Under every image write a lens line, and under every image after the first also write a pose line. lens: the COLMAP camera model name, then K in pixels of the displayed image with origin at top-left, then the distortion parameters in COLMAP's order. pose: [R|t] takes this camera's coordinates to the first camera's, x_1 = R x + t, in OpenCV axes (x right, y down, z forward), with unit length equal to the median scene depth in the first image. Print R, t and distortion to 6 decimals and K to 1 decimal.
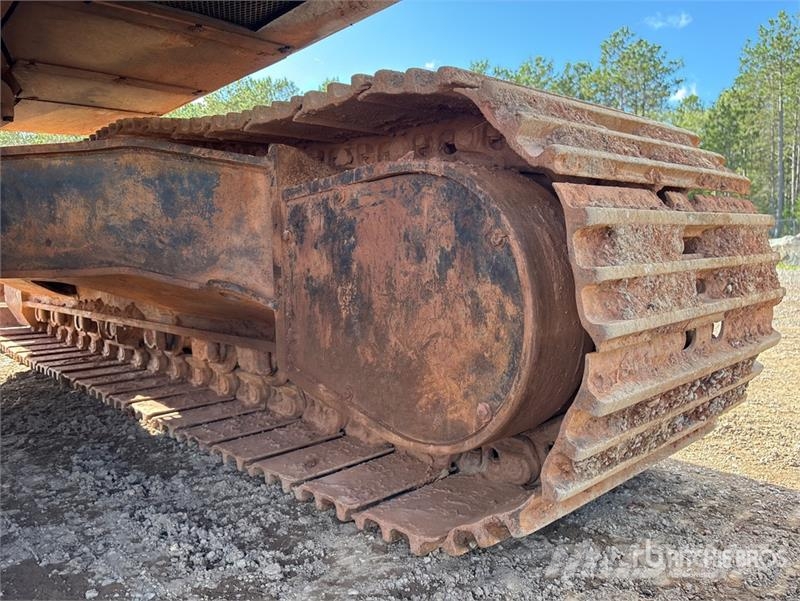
lens RADIAL K [[598.6, 0, 391.9], [0, 598.6, 299.2], [0, 0, 1]] dist [0.050517, -0.053721]
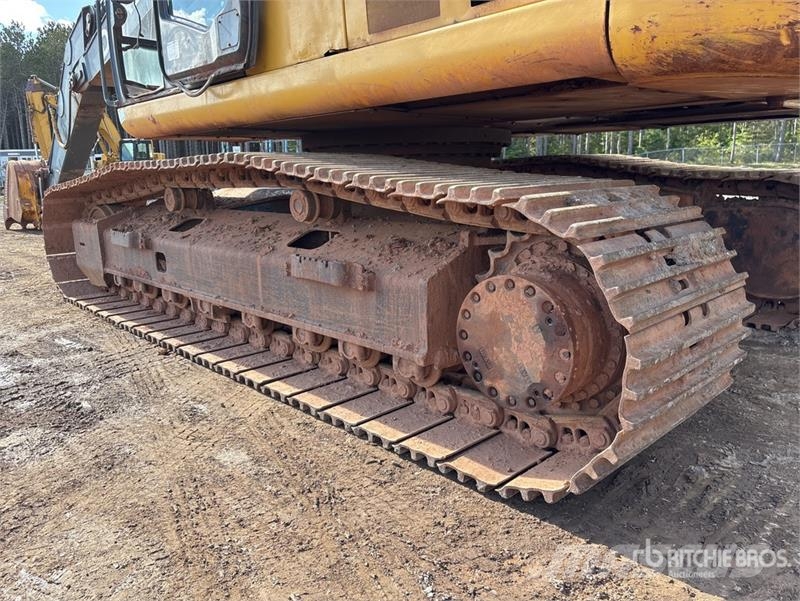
lens RADIAL K [[605.1, 0, 392.3], [0, 605.1, 289.0], [0, 0, 1]] dist [0.025739, -0.011471]
pose [[0.999933, -0.002735, 0.011272, -1.613520], [0.001428, 0.993439, 0.114356, -0.126883], [-0.011511, -0.114332, 0.993376, -1.695693]]
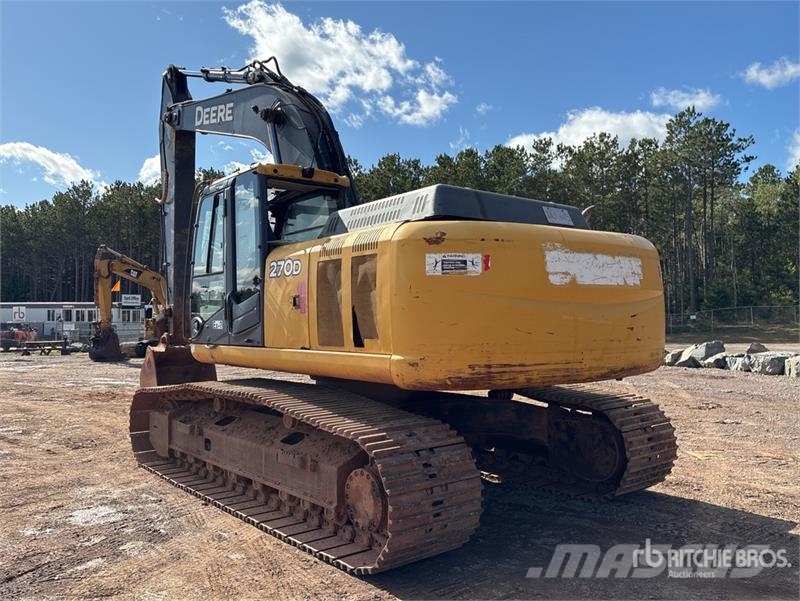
lens RADIAL K [[661.0, 0, 401.8], [0, 661.0, 297.4], [0, 0, 1]] dist [0.020909, 0.006739]
pose [[0.998187, 0.011952, -0.058990, -0.975796], [-0.018349, 0.993858, -0.109129, -0.491022], [0.057323, 0.110013, 0.992276, -3.685555]]
